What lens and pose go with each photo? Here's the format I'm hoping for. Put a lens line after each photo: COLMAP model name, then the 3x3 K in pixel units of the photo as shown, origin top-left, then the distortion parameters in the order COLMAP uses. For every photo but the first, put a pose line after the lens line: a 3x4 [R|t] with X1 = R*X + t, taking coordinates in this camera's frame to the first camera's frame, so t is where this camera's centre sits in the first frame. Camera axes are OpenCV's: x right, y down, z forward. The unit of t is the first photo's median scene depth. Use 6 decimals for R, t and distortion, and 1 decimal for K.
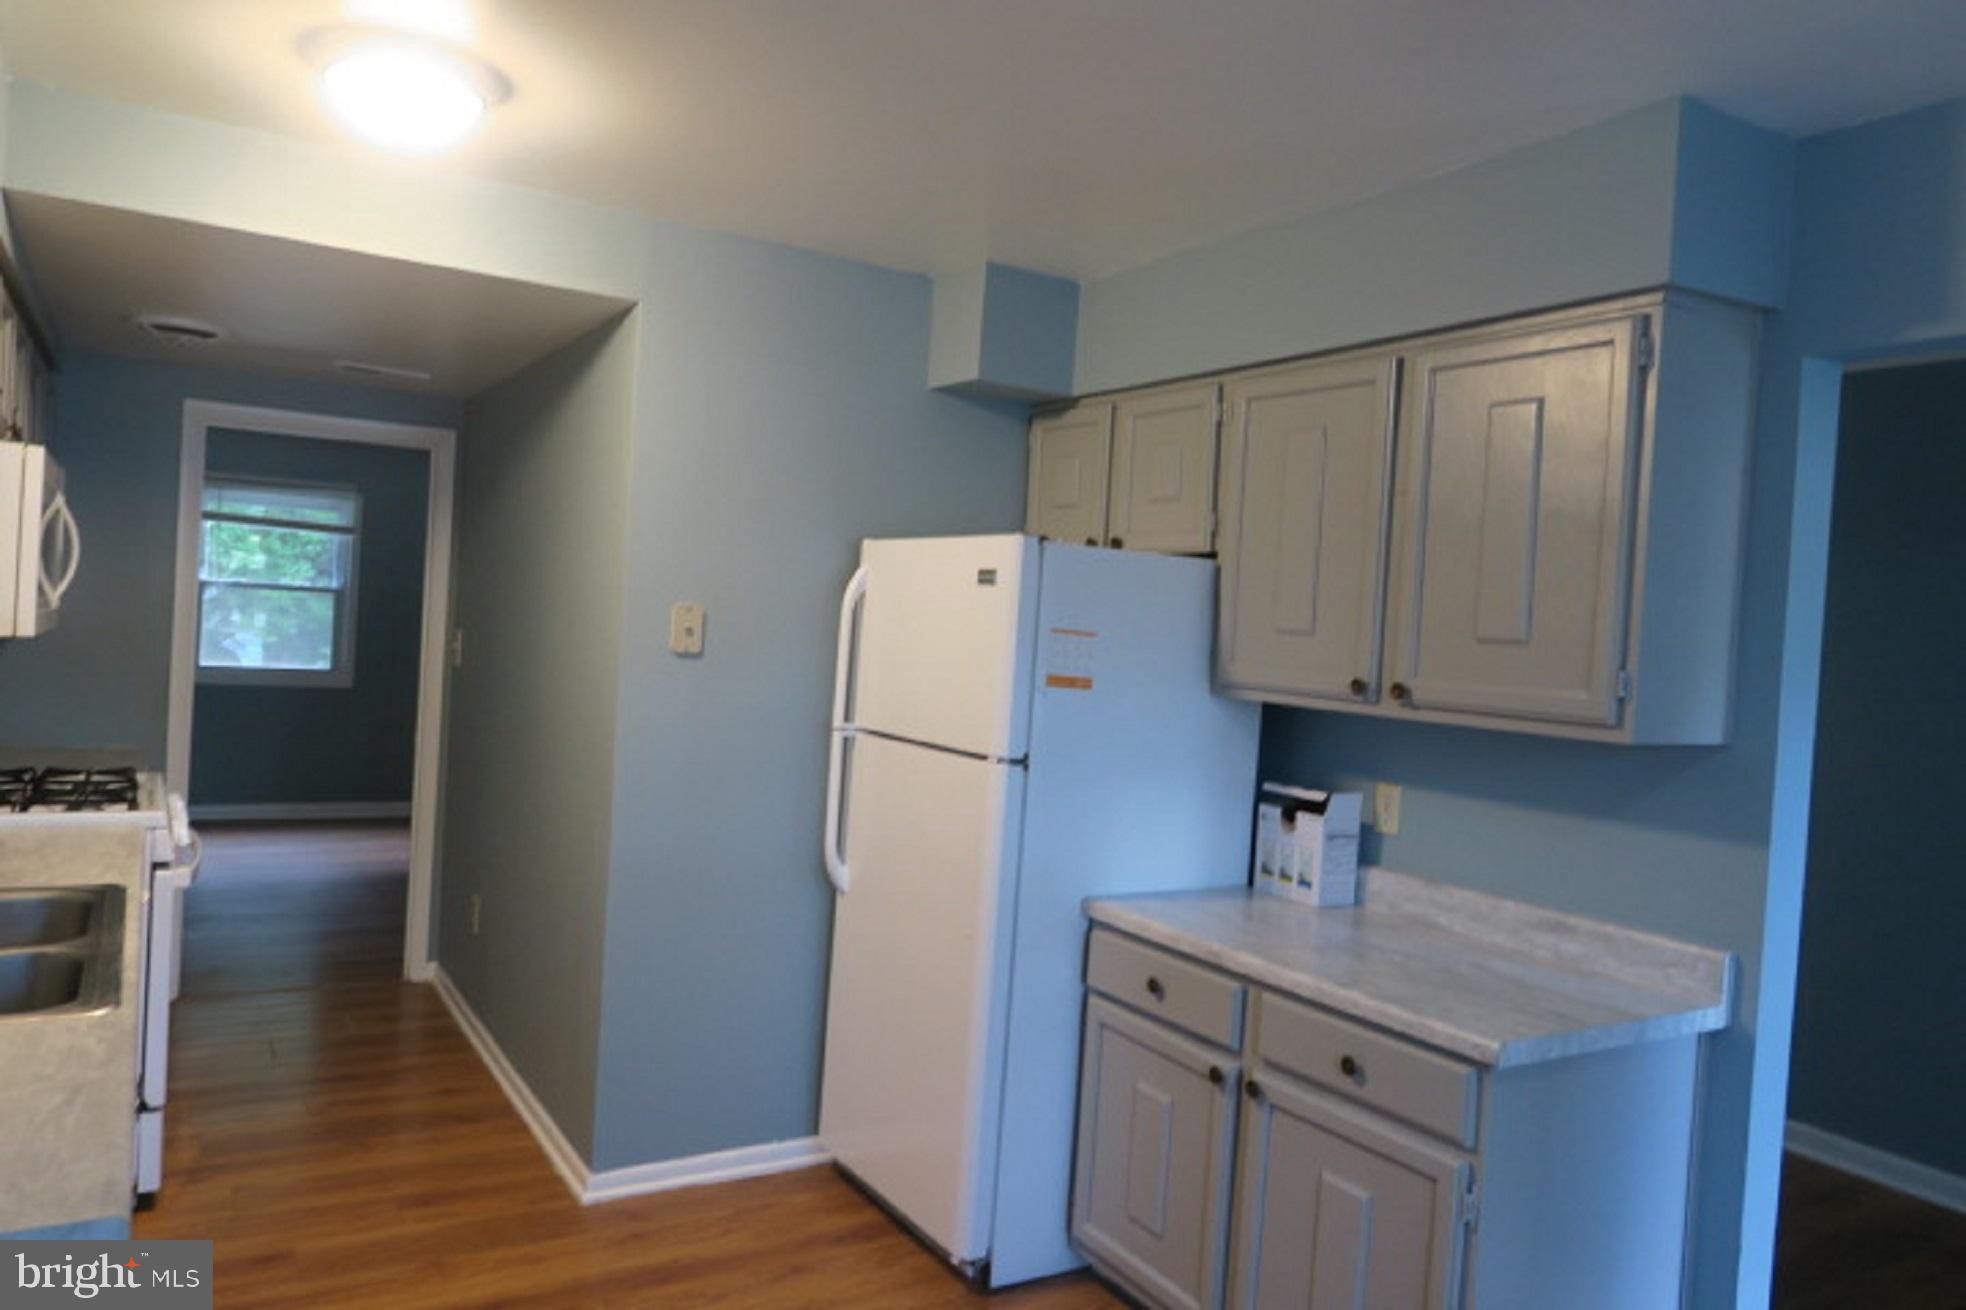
lens RADIAL K [[1368.8, 0, 977.4], [0, 1368.8, 650.2], [0, 0, 1]] dist [-0.005924, 0.008072]
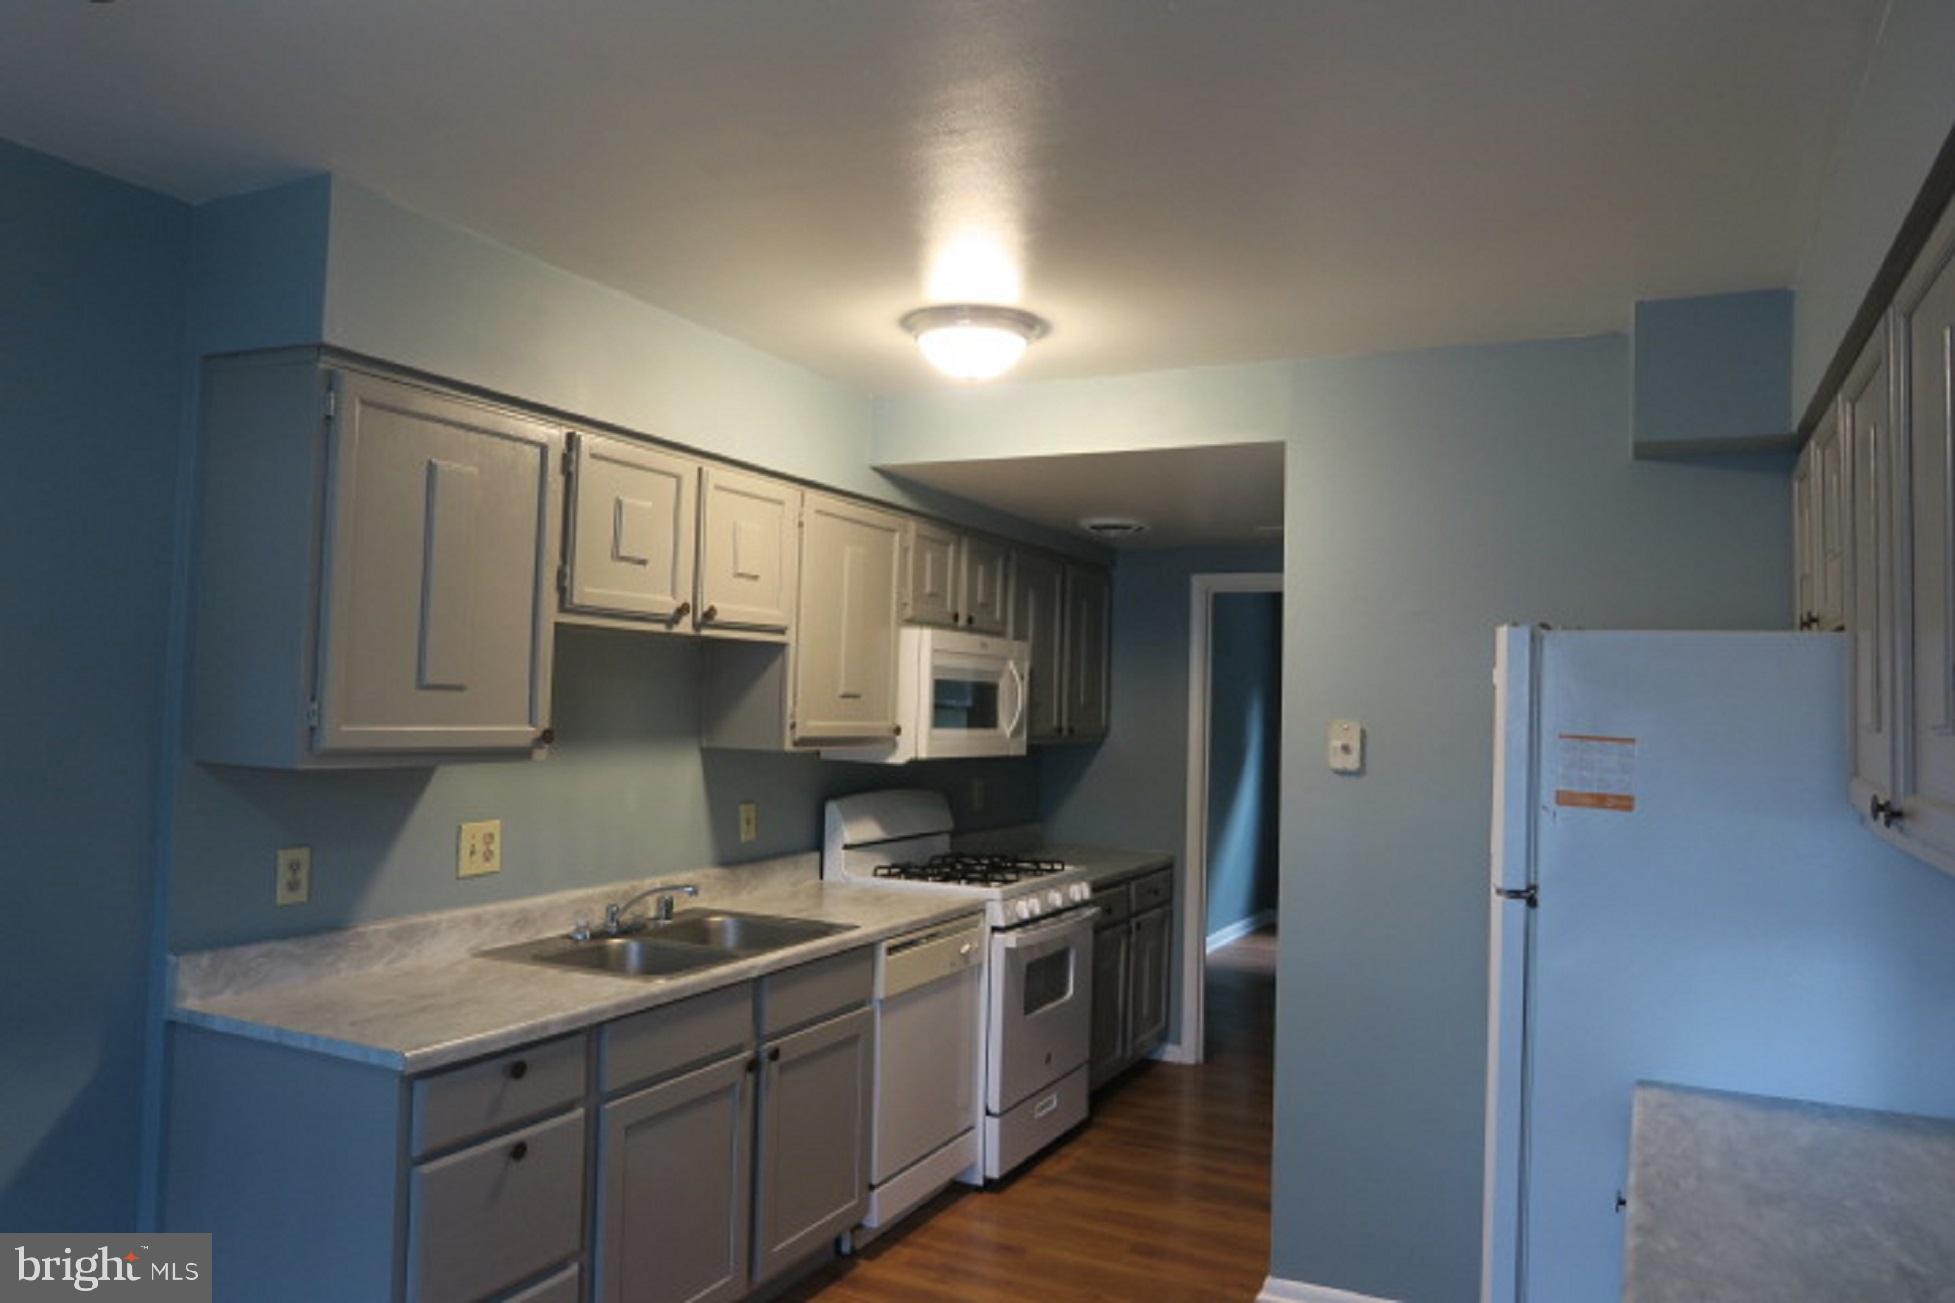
lens RADIAL K [[1361.1, 0, 975.1], [0, 1361.1, 649.6], [0, 0, 1]] dist [-0.005924, 0.008072]
pose [[0.537791, -0.078742, -0.839393, 0.525792], [-0.010551, 0.994922, -0.100092, 0.017875], [0.843012, 0.062686, 0.534230, 0.245751]]
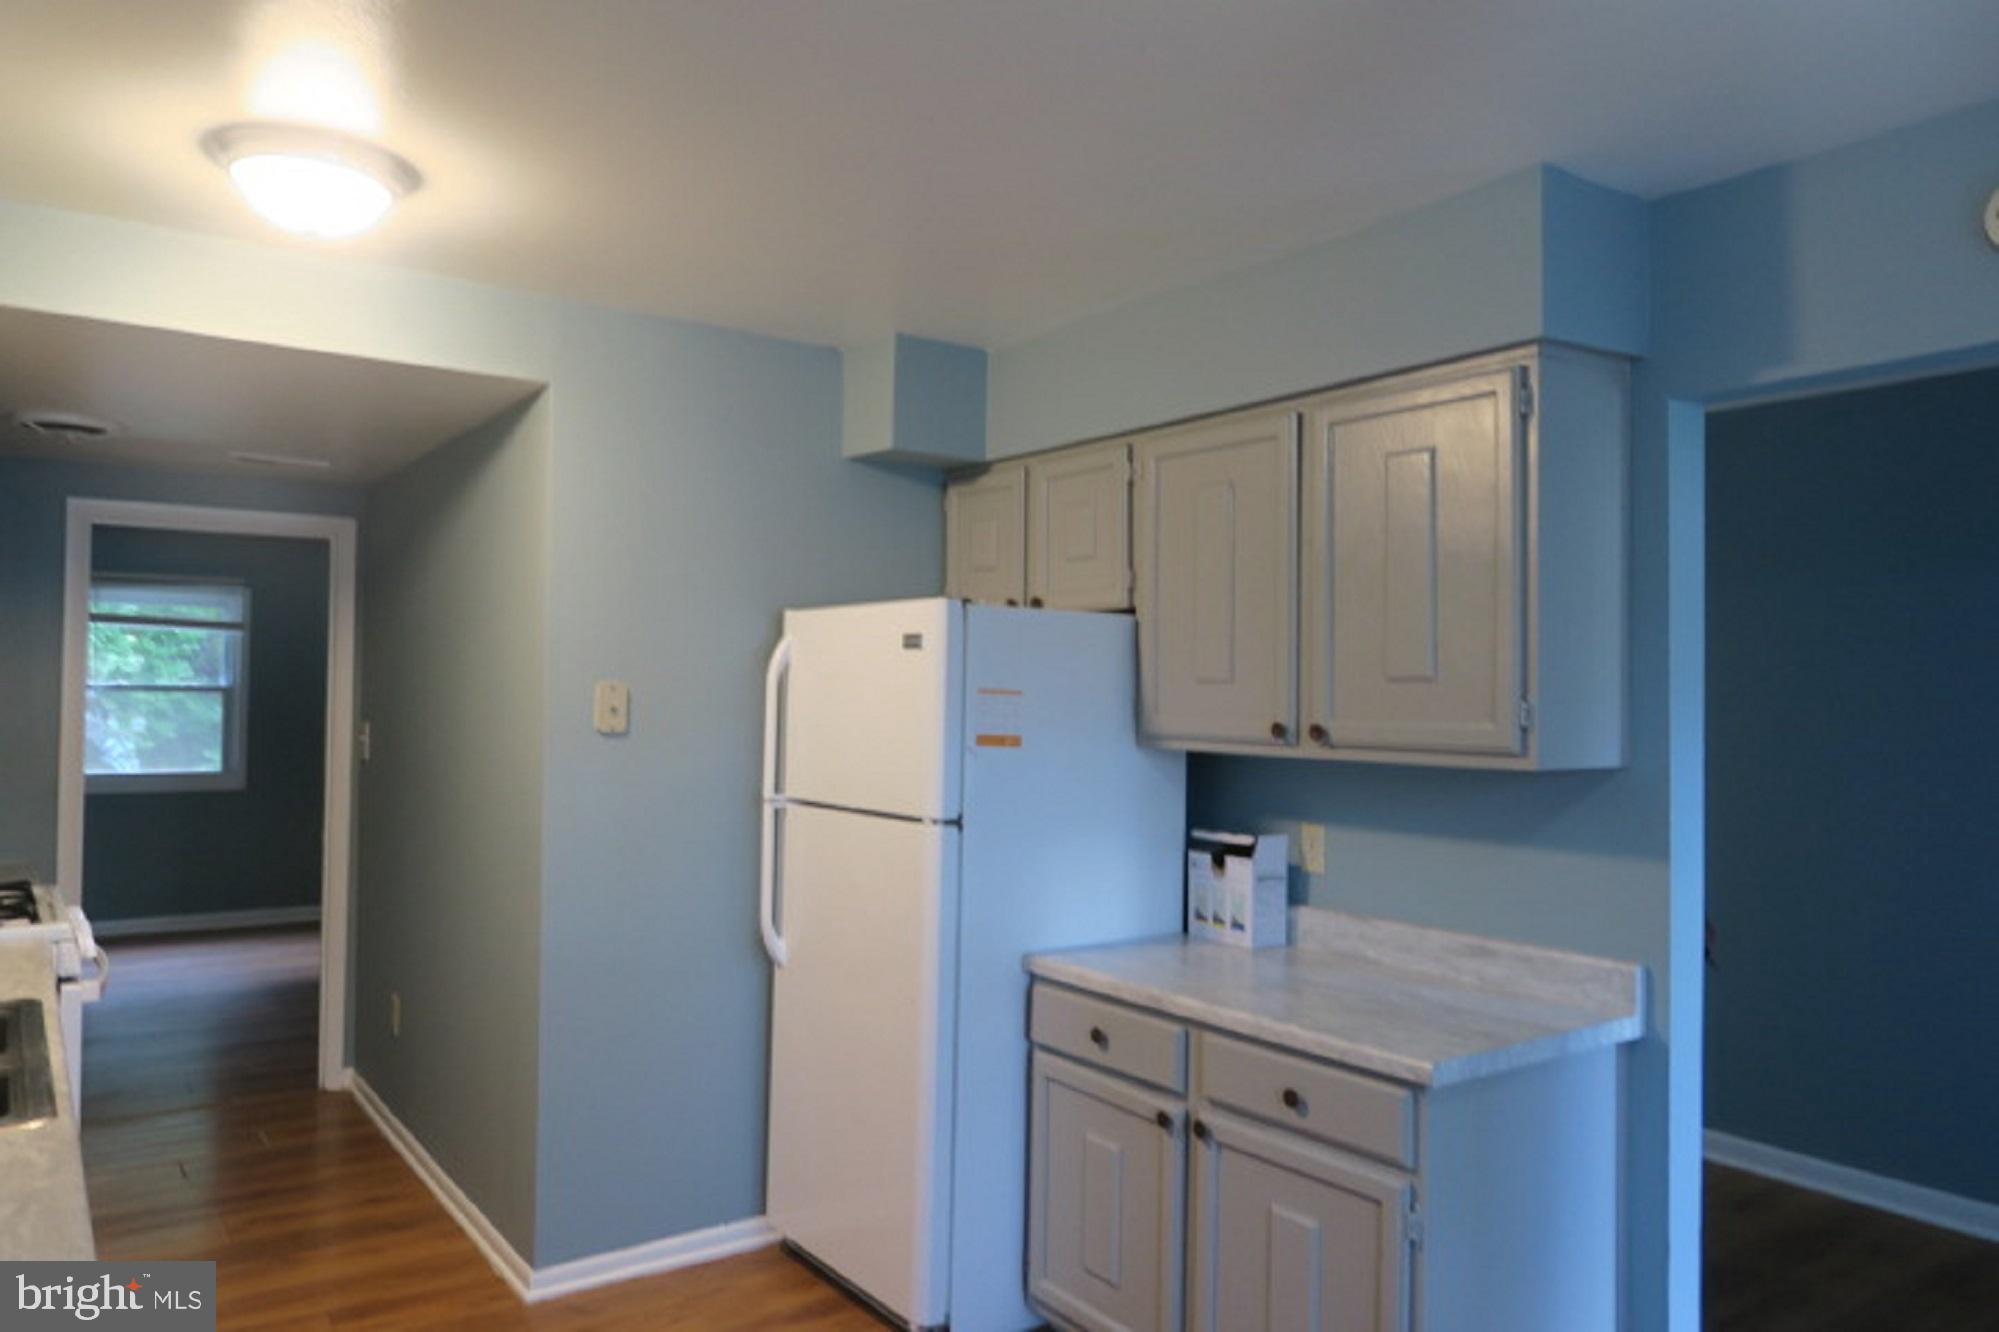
lens RADIAL K [[1391.7, 0, 990.1], [0, 1391.7, 663.8], [0, 0, 1]] dist [-0.005924, 0.008072]
pose [[0.996169, -0.046823, 0.073863, -0.012047], [0.049702, 0.998055, -0.037635, 0.004599], [-0.071957, 0.041162, 0.996558, -0.029904]]
